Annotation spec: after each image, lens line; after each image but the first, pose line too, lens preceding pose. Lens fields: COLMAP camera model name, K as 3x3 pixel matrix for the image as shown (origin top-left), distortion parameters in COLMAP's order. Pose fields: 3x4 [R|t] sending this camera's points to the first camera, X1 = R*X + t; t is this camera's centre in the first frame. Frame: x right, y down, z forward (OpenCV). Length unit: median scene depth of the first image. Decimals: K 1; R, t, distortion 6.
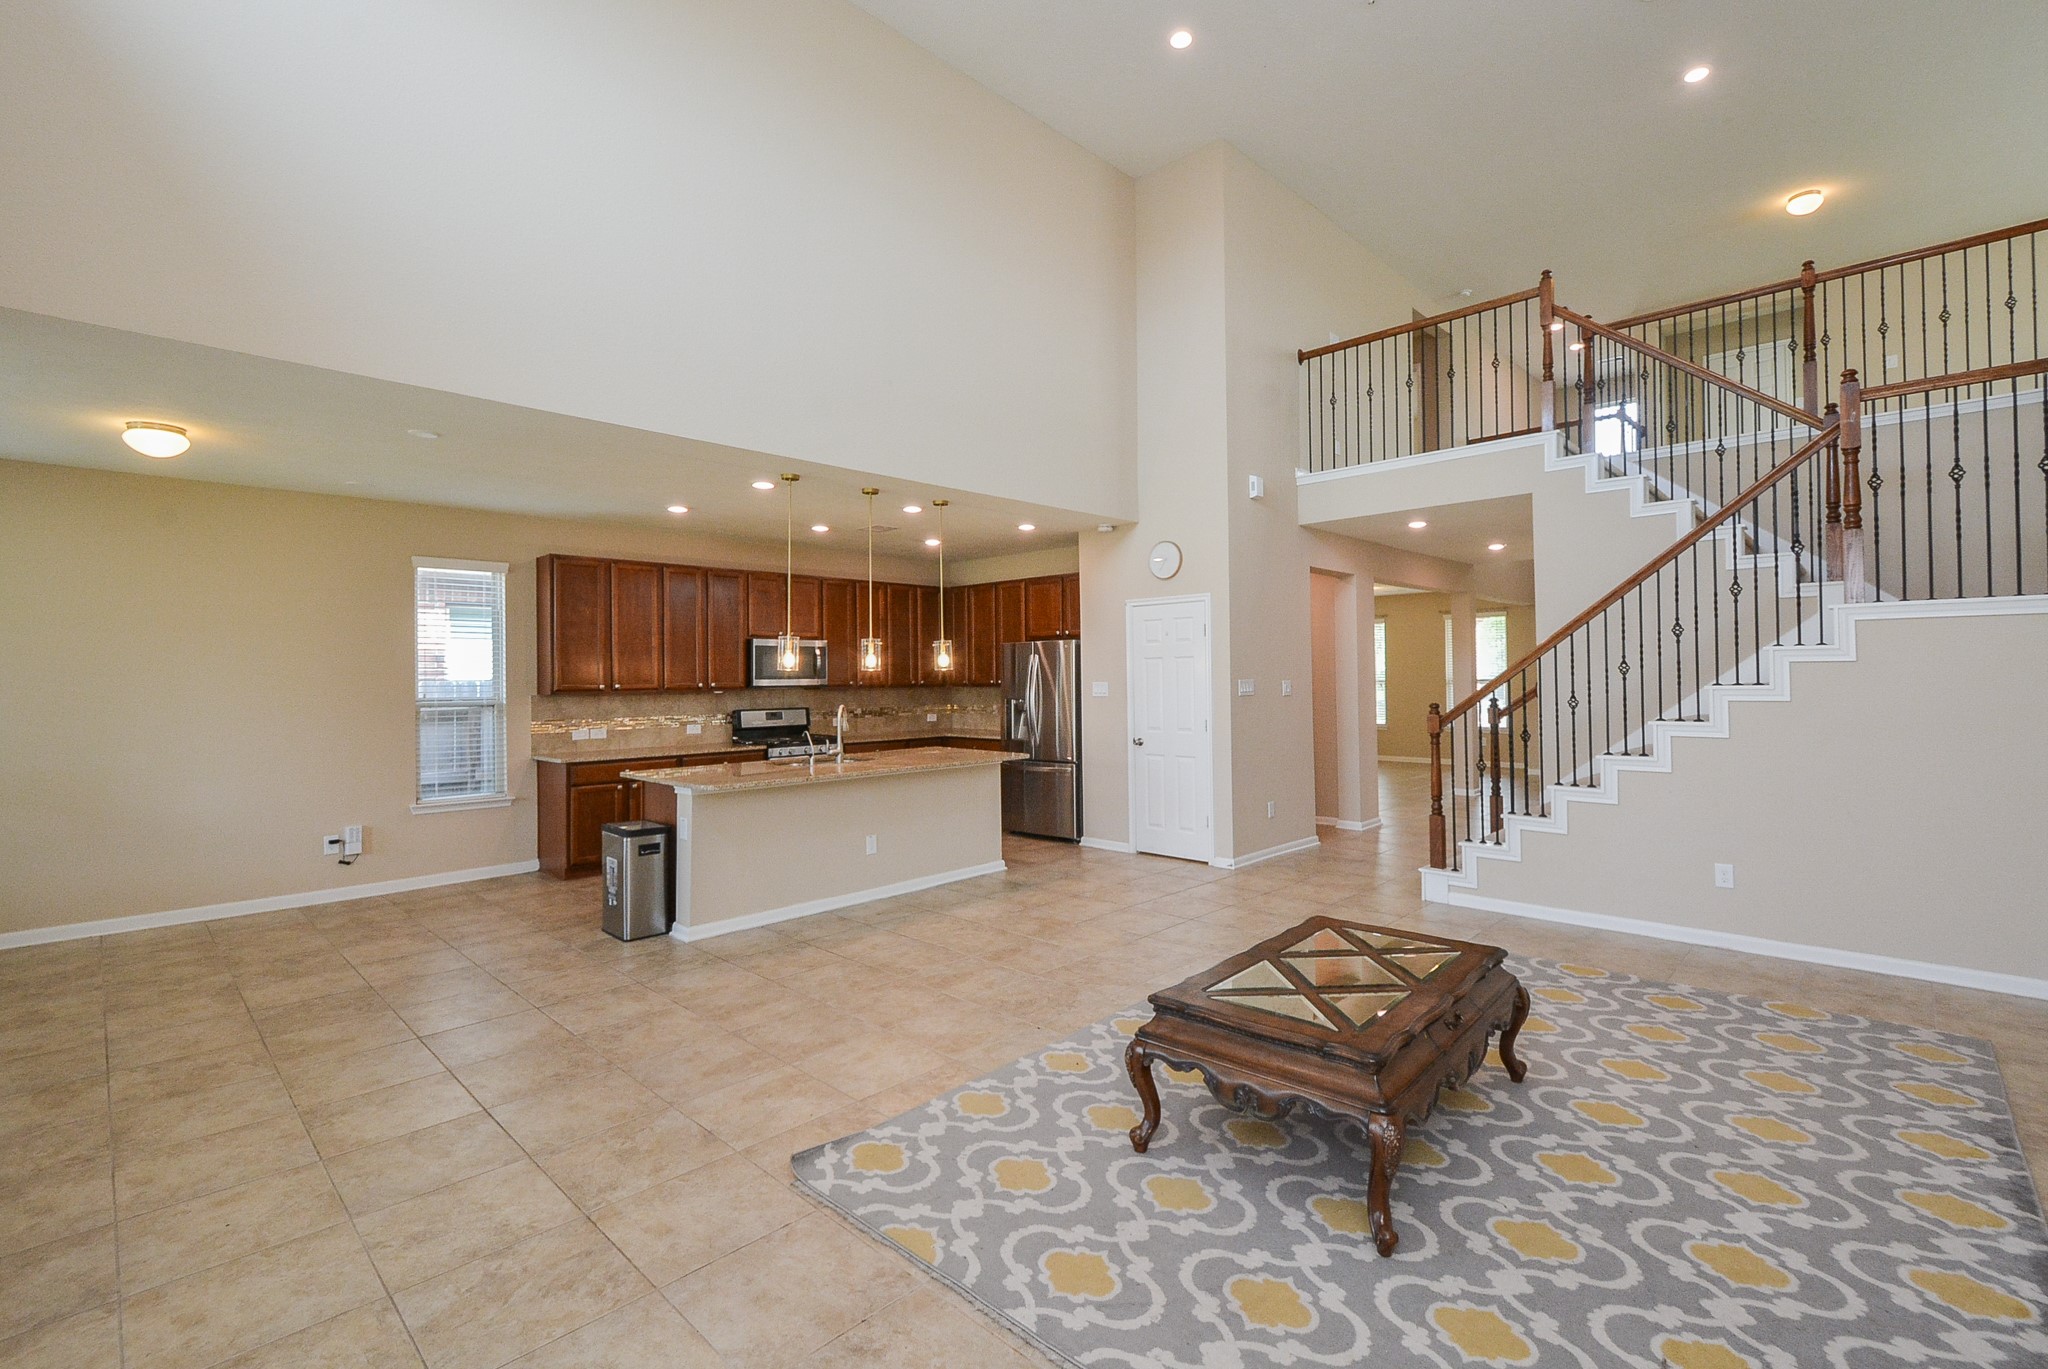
lens RADIAL K [[902.1, 0, 1030.4], [0, 902.1, 664.6], [0, 0, 1]] dist [0.014327, -0.009084]
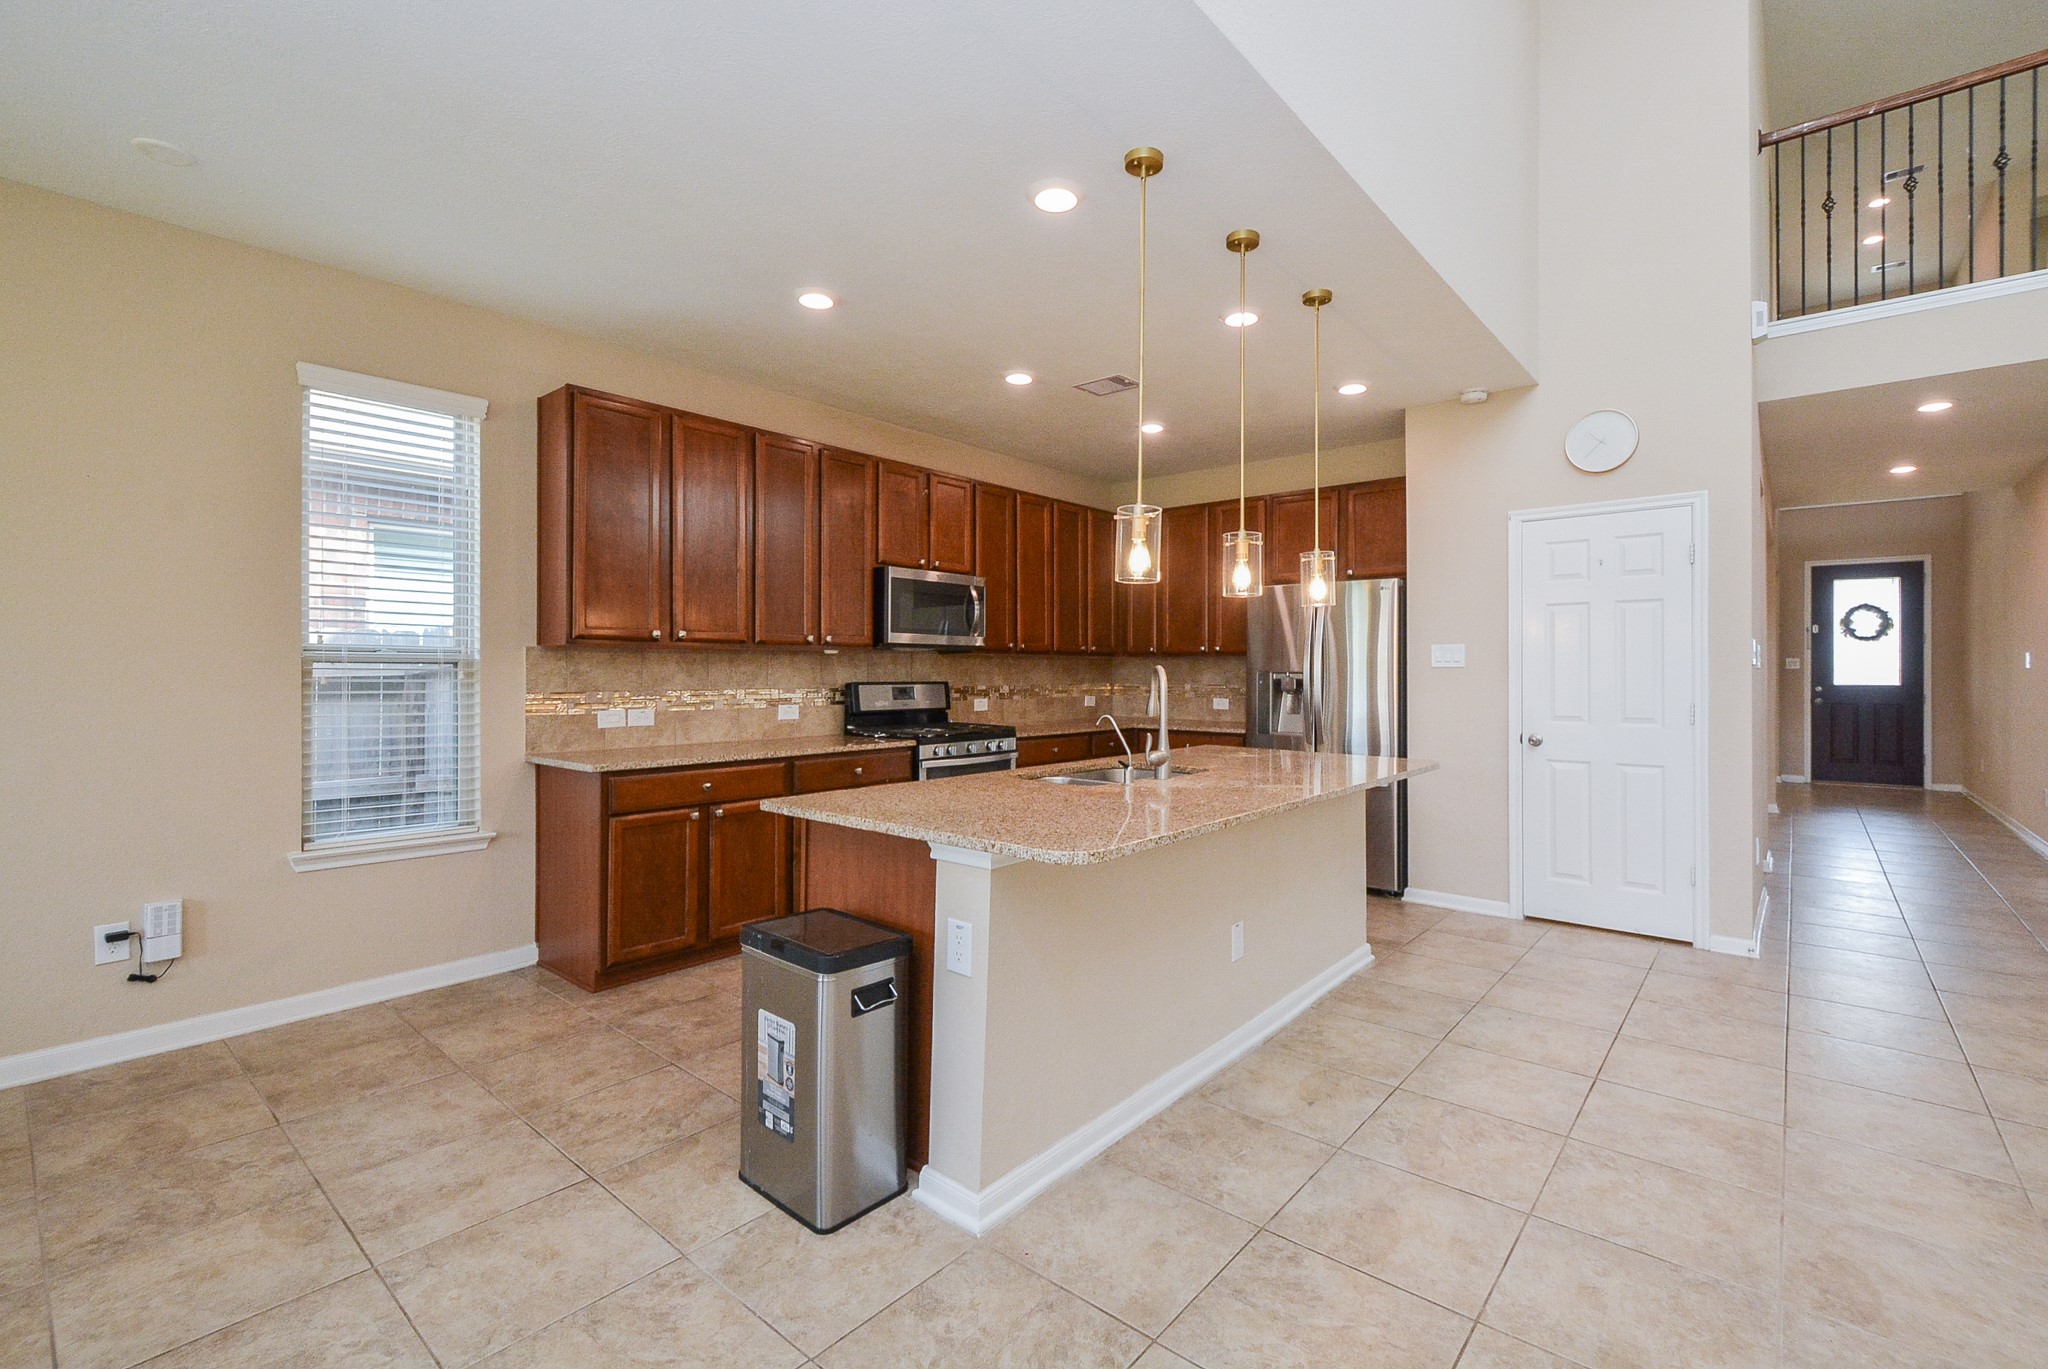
lens RADIAL K [[895.3, 0, 1034.1], [0, 895.3, 668.1], [0, 0, 1]] dist [0.011458, -0.007549]
pose [[0.997846, 0.013698, 0.064151, -0.268026], [-0.014467, 0.999829, 0.011530, 0.034946], [-0.063982, -0.012433, 0.997874, 0.419900]]
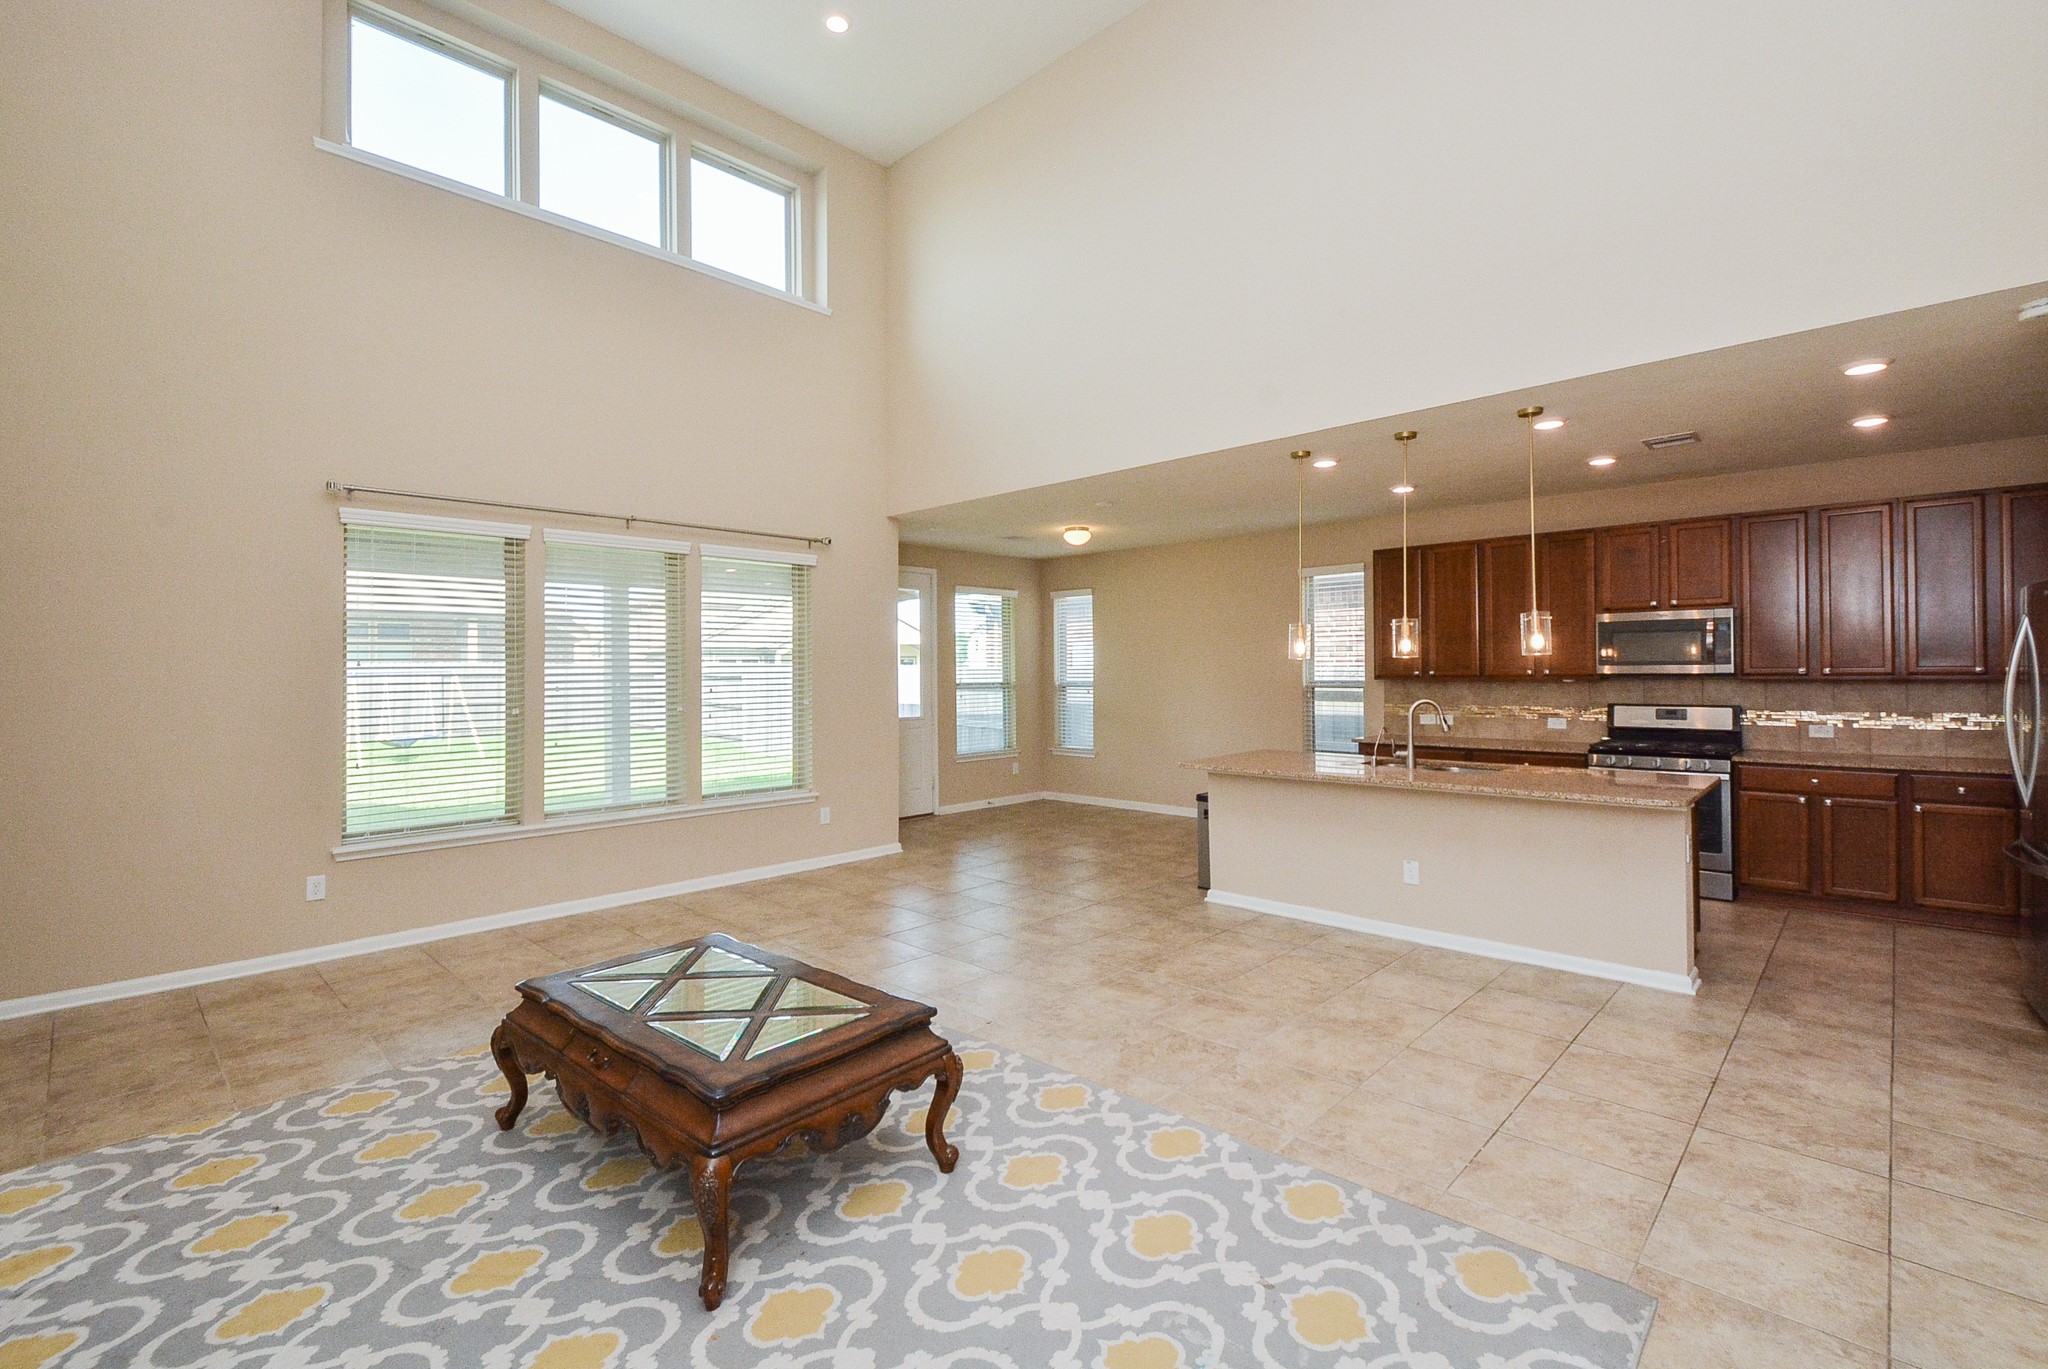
lens RADIAL K [[902.1, 0, 1030.4], [0, 902.1, 664.6], [0, 0, 1]] dist [0.014327, -0.009084]
pose [[0.030576, 0.004142, -0.999524, 0.510999], [0.020928, 0.999770, 0.004784, 0.001337], [0.999313, -0.021064, 0.030482, 0.520579]]
